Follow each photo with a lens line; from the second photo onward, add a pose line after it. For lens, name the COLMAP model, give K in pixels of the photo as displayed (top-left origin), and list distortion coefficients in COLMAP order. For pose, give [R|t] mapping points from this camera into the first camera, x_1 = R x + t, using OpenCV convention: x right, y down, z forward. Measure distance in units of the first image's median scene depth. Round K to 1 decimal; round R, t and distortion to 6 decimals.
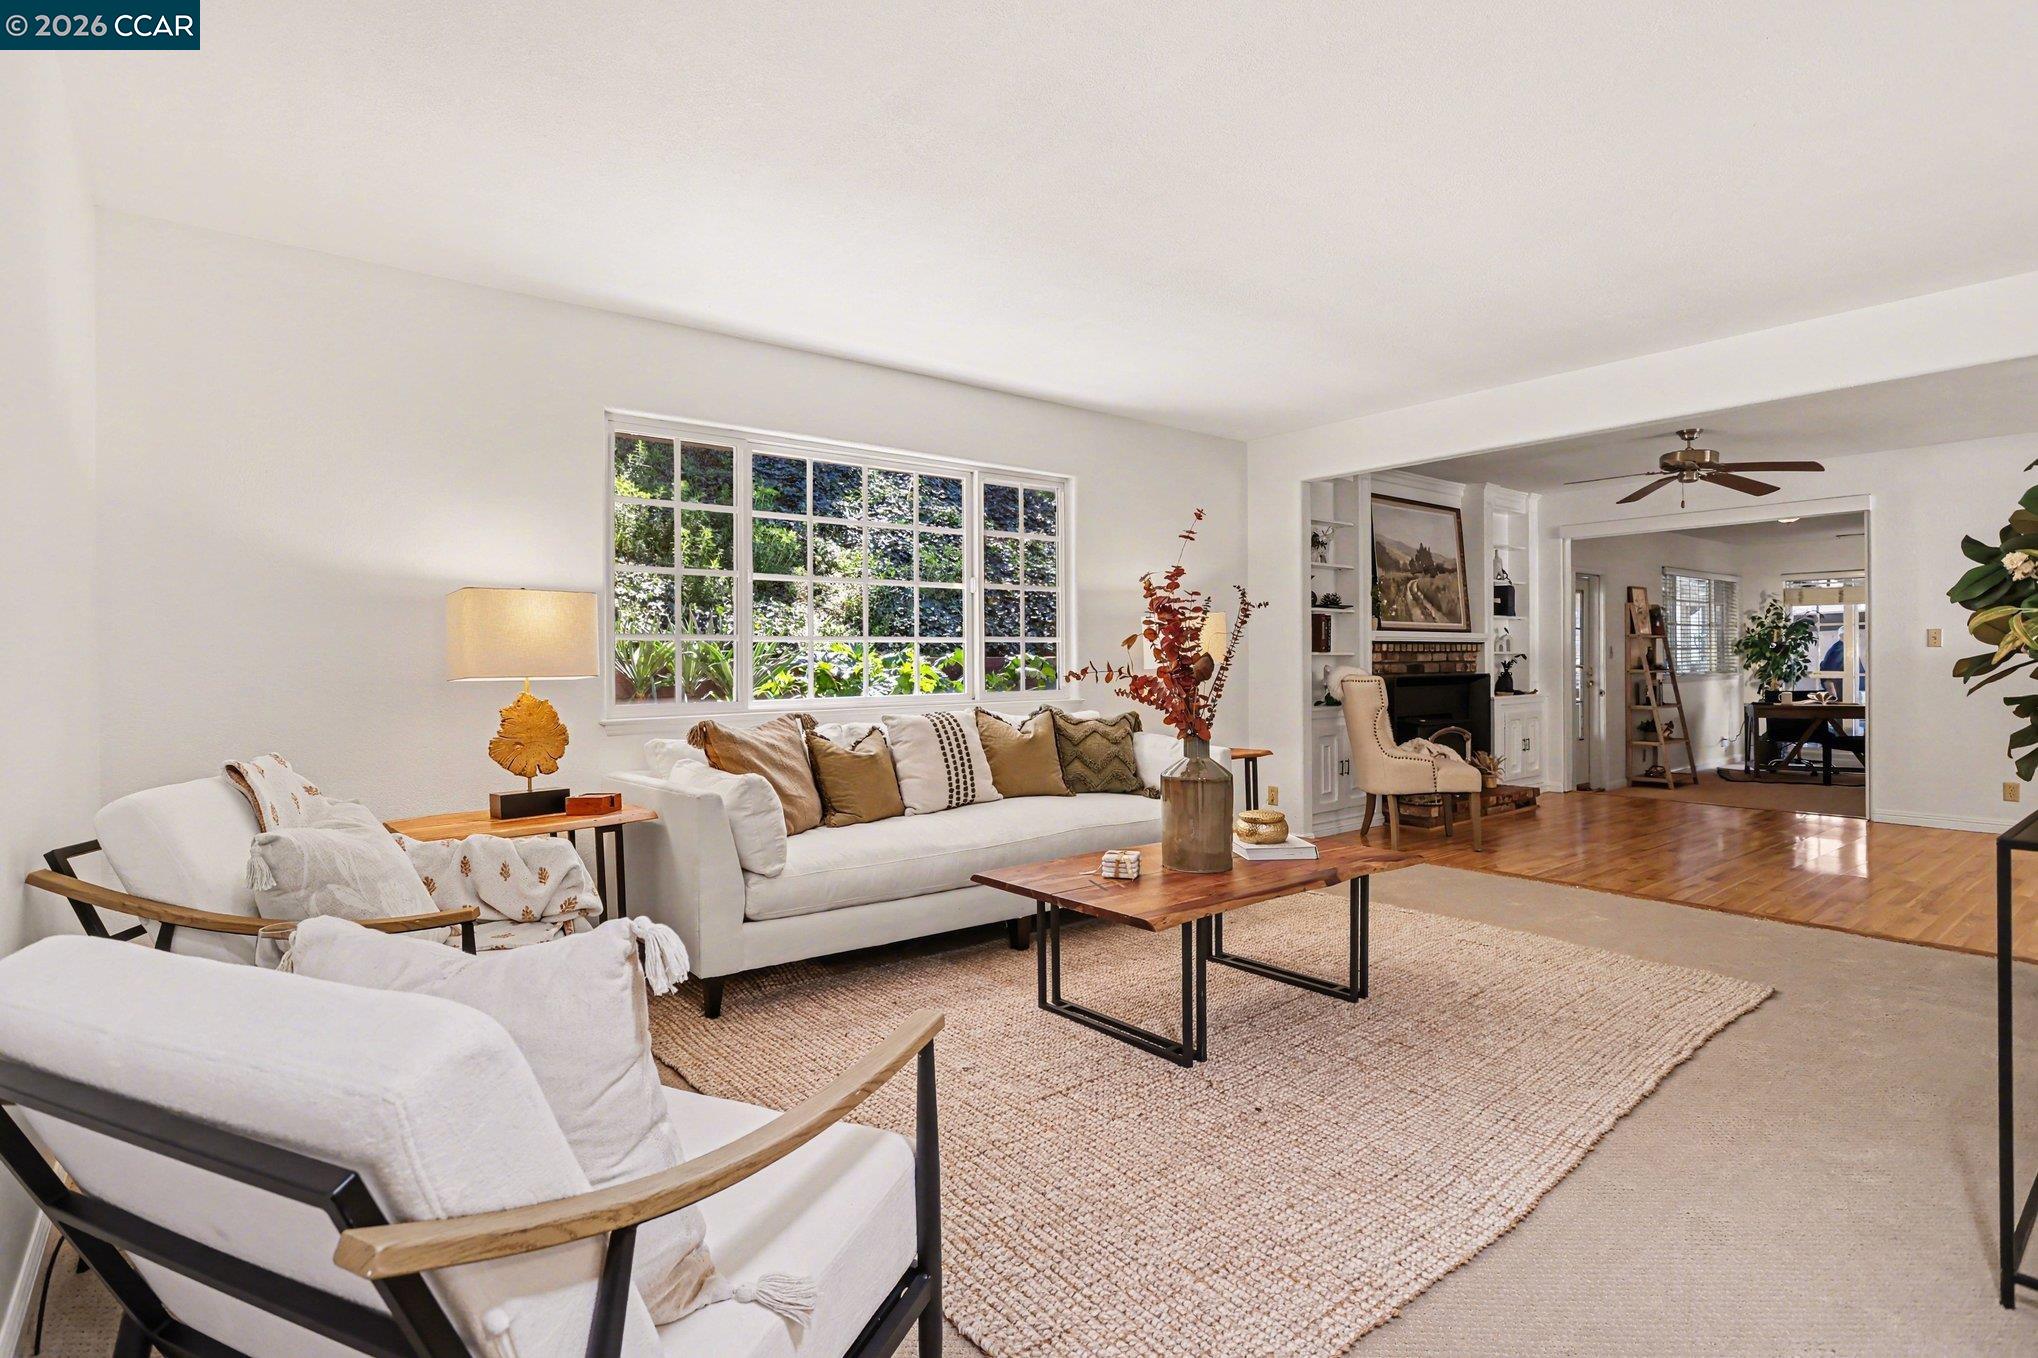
lens RADIAL K [[1010.9, 0, 999.9], [0, 1010.9, 668.6], [0, 0, 1]] dist [0.002505, 0.000661]
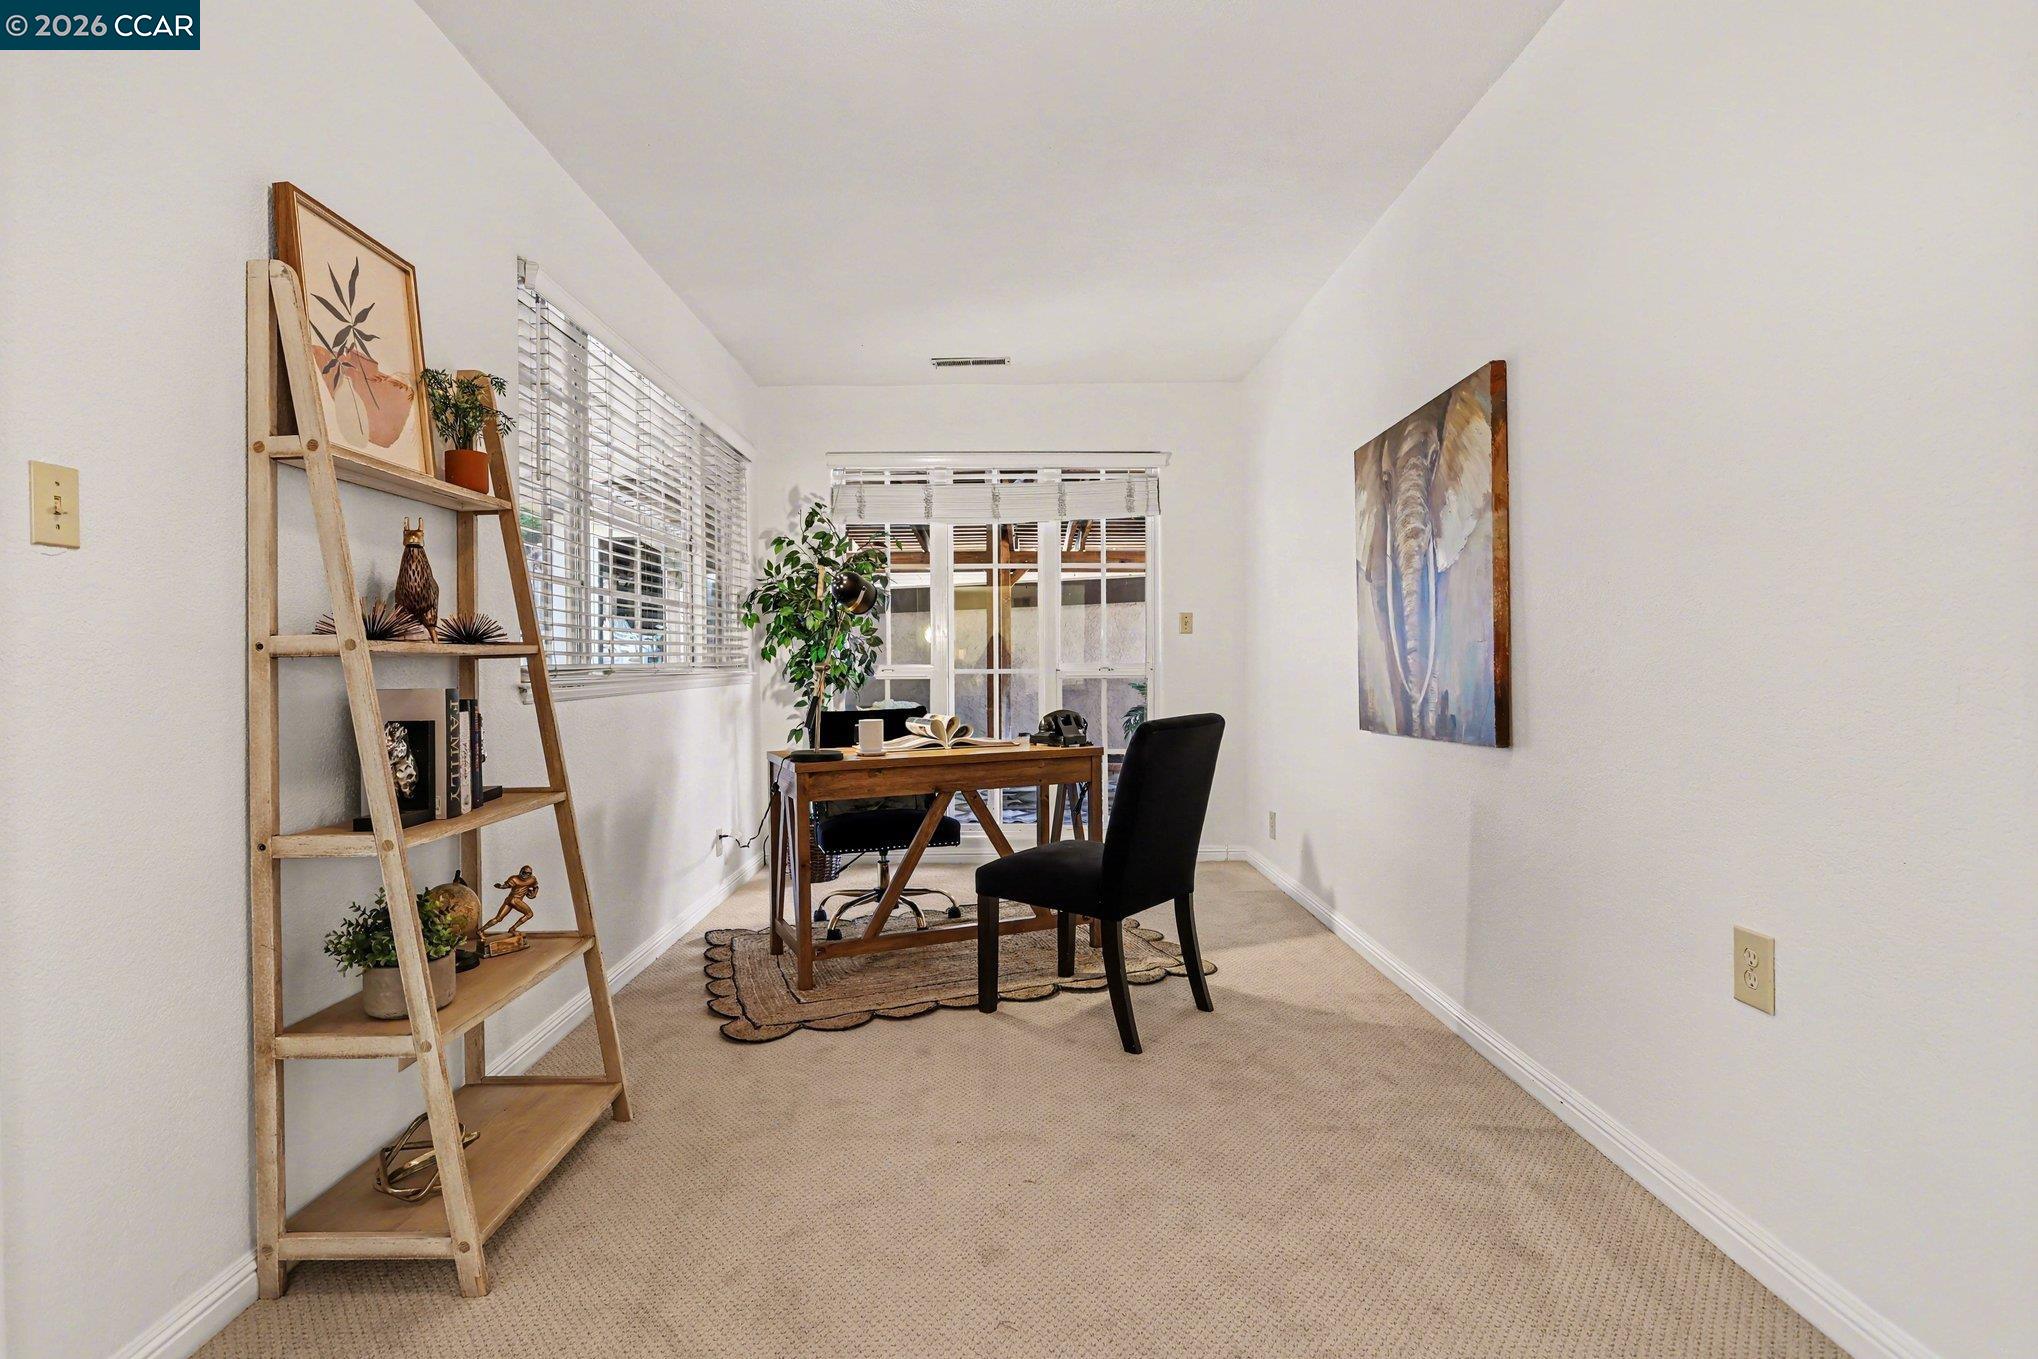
lens RADIAL K [[1010.9, 0, 999.9], [0, 1010.9, 669.1], [0, 0, 1]] dist [0.002505, 0.000661]
pose [[0.631626, 0.001656, 0.775272, 0.476839], [0.006890, 0.999946, -0.007749, 0.008415], [-0.775243, 0.010236, 0.631580, 0.665078]]
